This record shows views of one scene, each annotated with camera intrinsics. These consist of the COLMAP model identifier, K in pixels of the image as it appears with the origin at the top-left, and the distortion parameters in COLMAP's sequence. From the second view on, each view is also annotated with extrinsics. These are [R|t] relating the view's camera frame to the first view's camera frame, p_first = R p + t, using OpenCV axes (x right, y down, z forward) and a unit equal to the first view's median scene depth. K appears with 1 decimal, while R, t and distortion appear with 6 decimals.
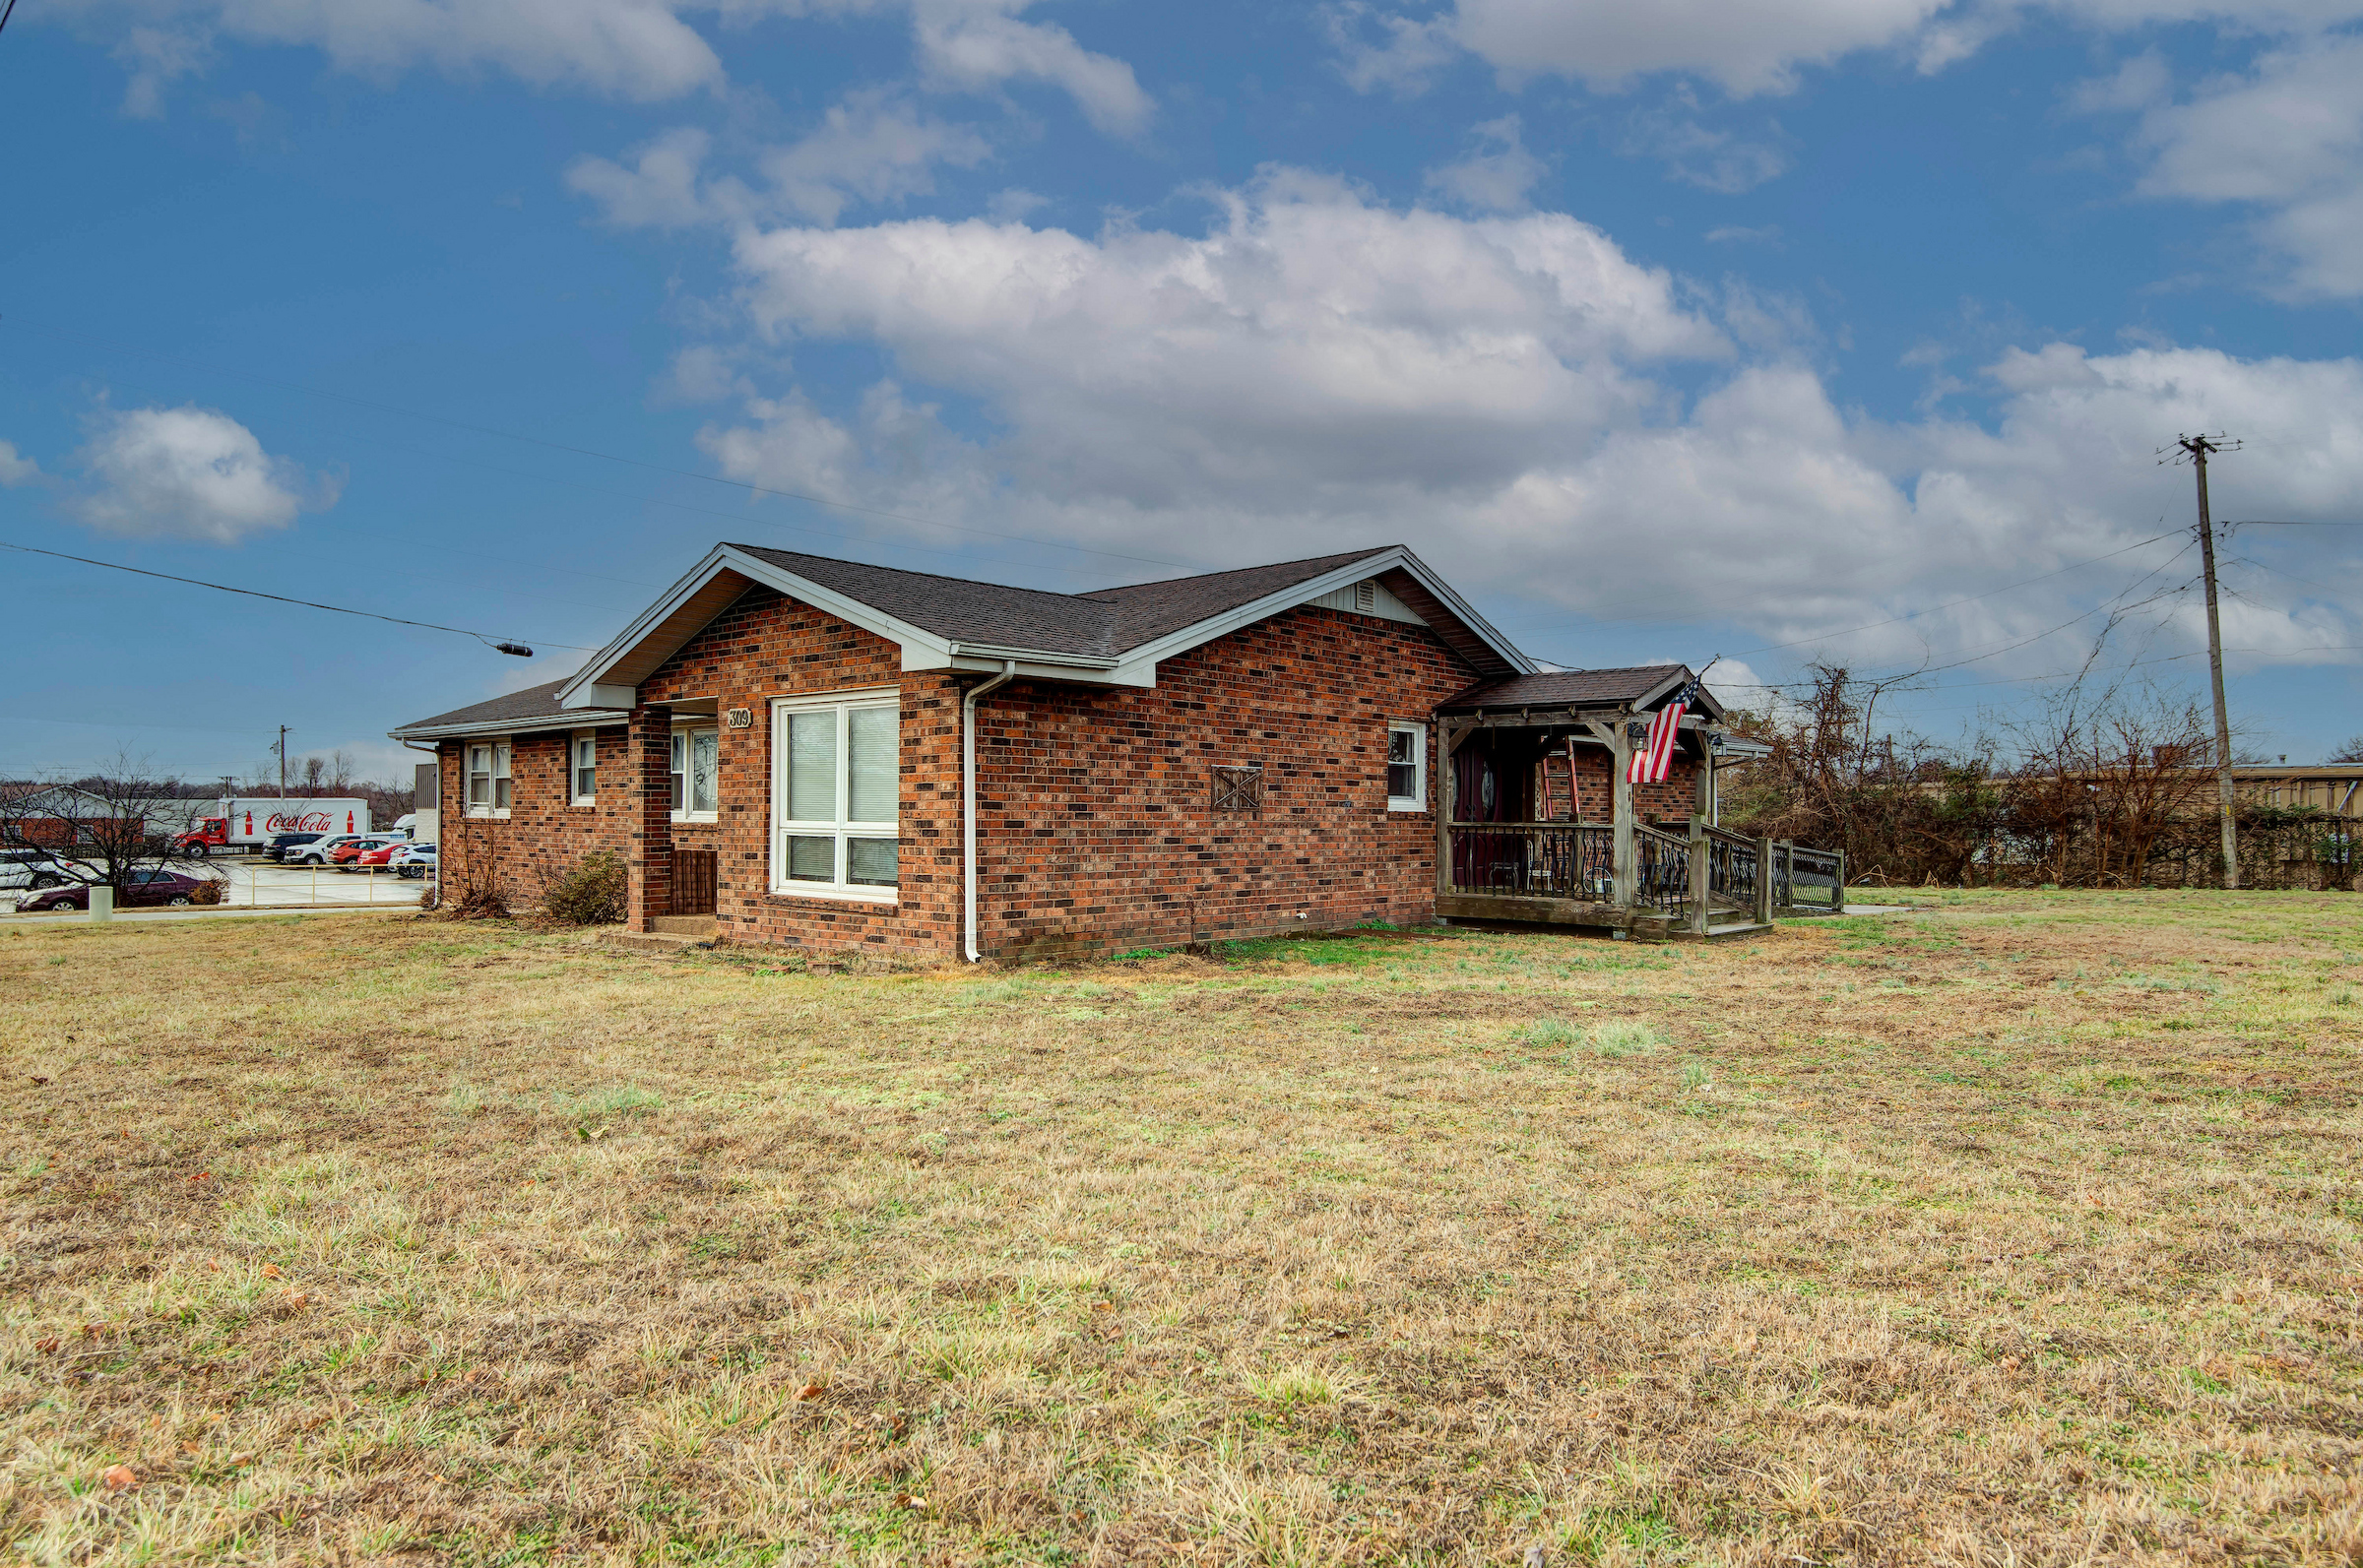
lens RADIAL K [[1473.1, 0, 1181.9], [0, 1473.1, 802.3], [0, 0, 1]] dist [0.024016, -0.000151]
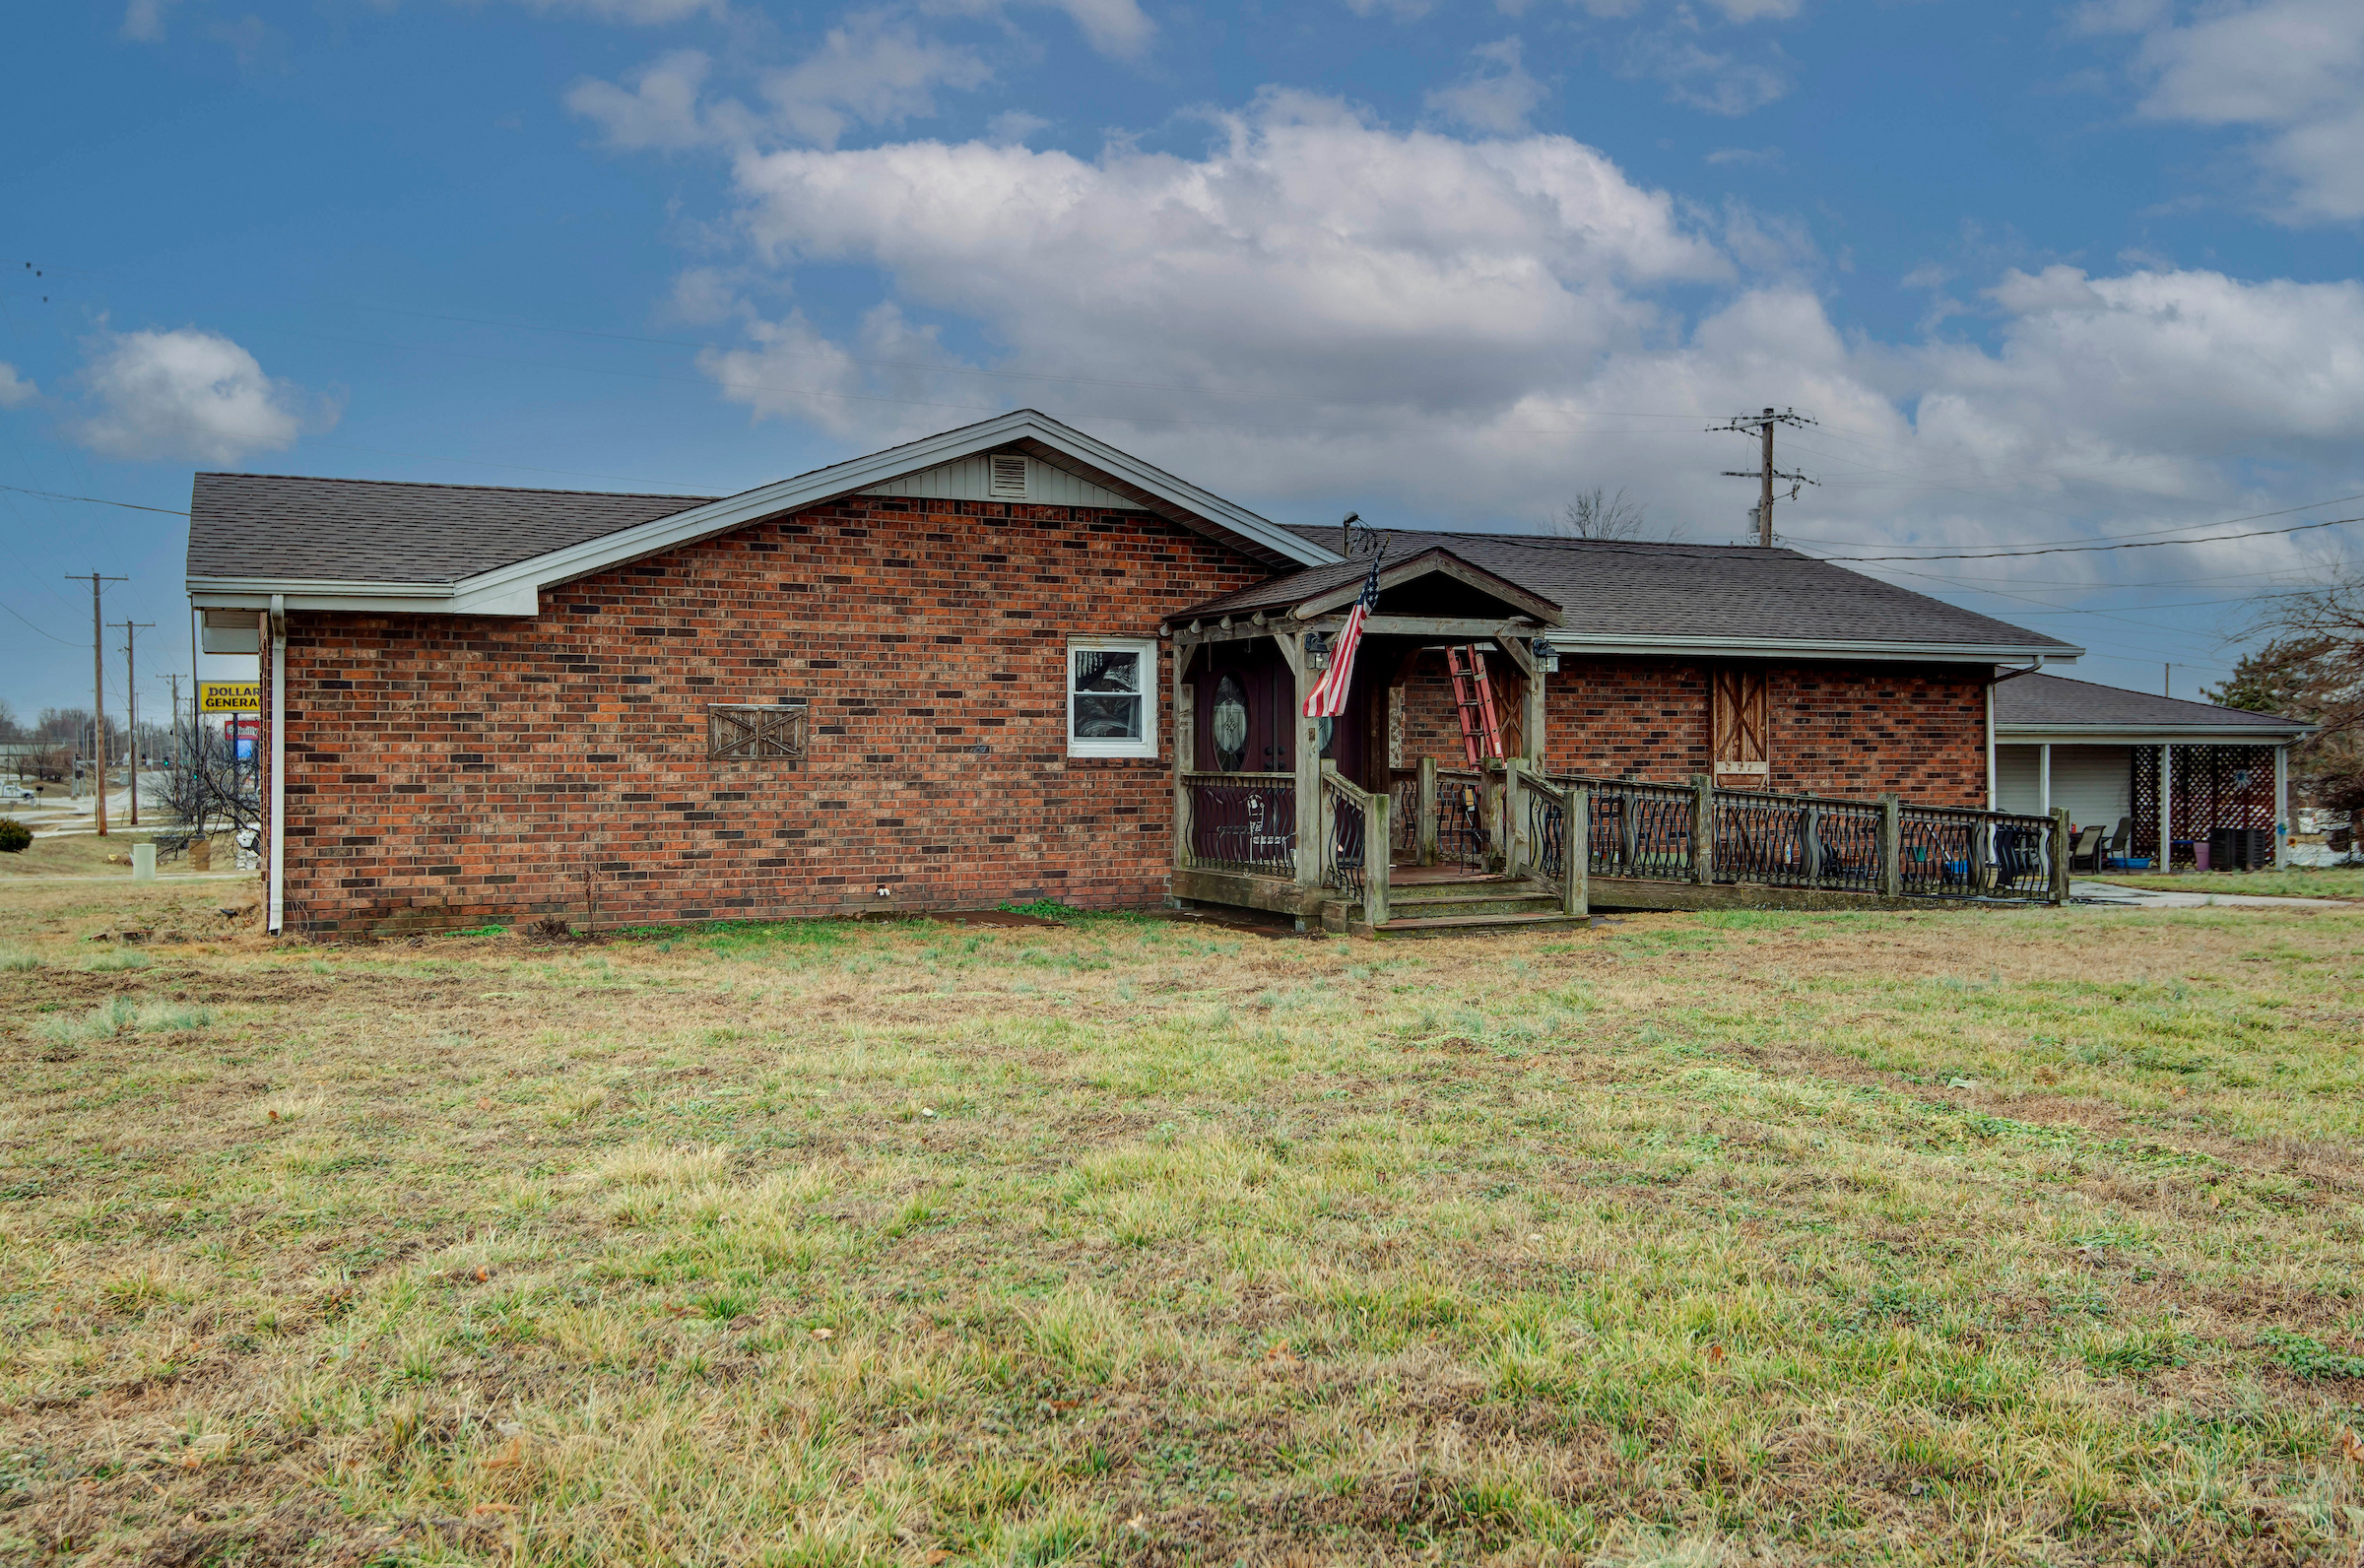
lens RADIAL K [[1879.0, 0, 1134.7], [0, 1879.0, 751.4], [0, 0, 1]] dist [0.006551, -0.008293]
pose [[0.911766, -0.014068, -0.410470, 0.642799], [0.014081, 0.999896, -0.002991, 0.007094], [0.410469, -0.003053, 0.911869, 0.146161]]
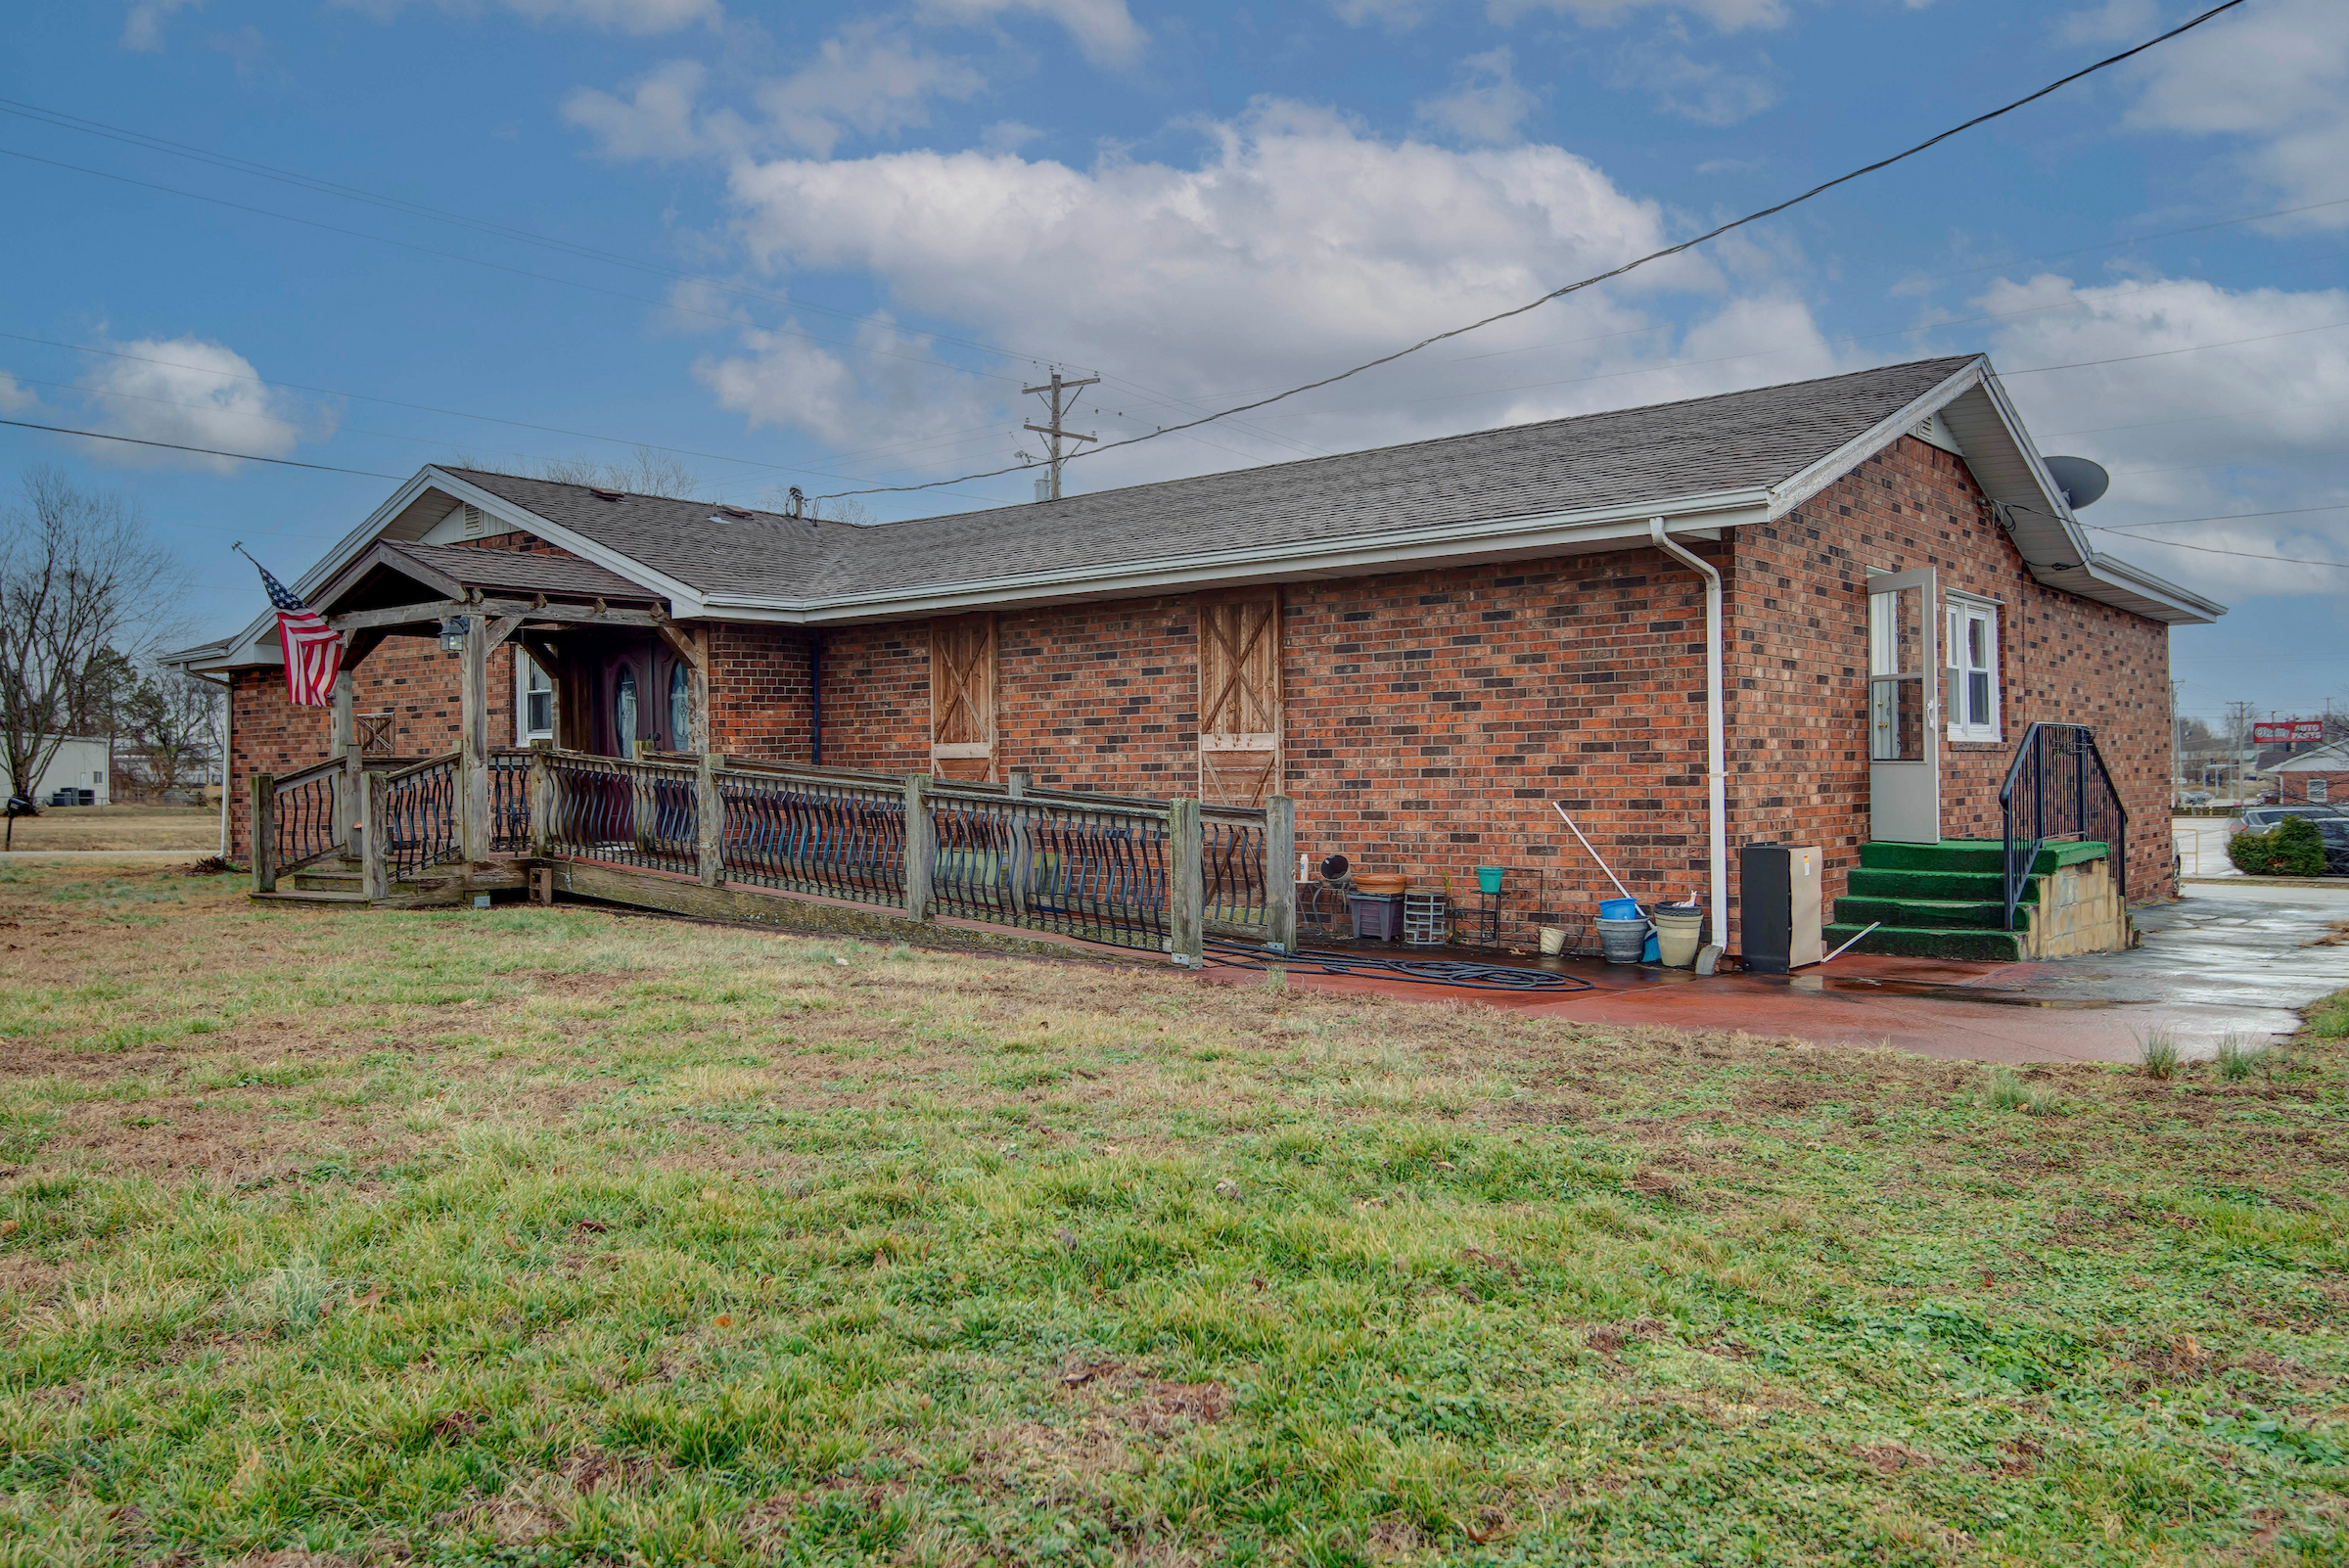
lens RADIAL K [[1656.7, 0, 1208.9], [0, 1656.7, 716.2], [0, 0, 1]] dist [-0.004824, -0.001095]
pose [[0.087872, -0.049872, -0.994883, 1.336994], [0.017945, 0.998663, -0.048477, 0.049420], [0.995970, -0.013594, 0.088649, 1.510646]]
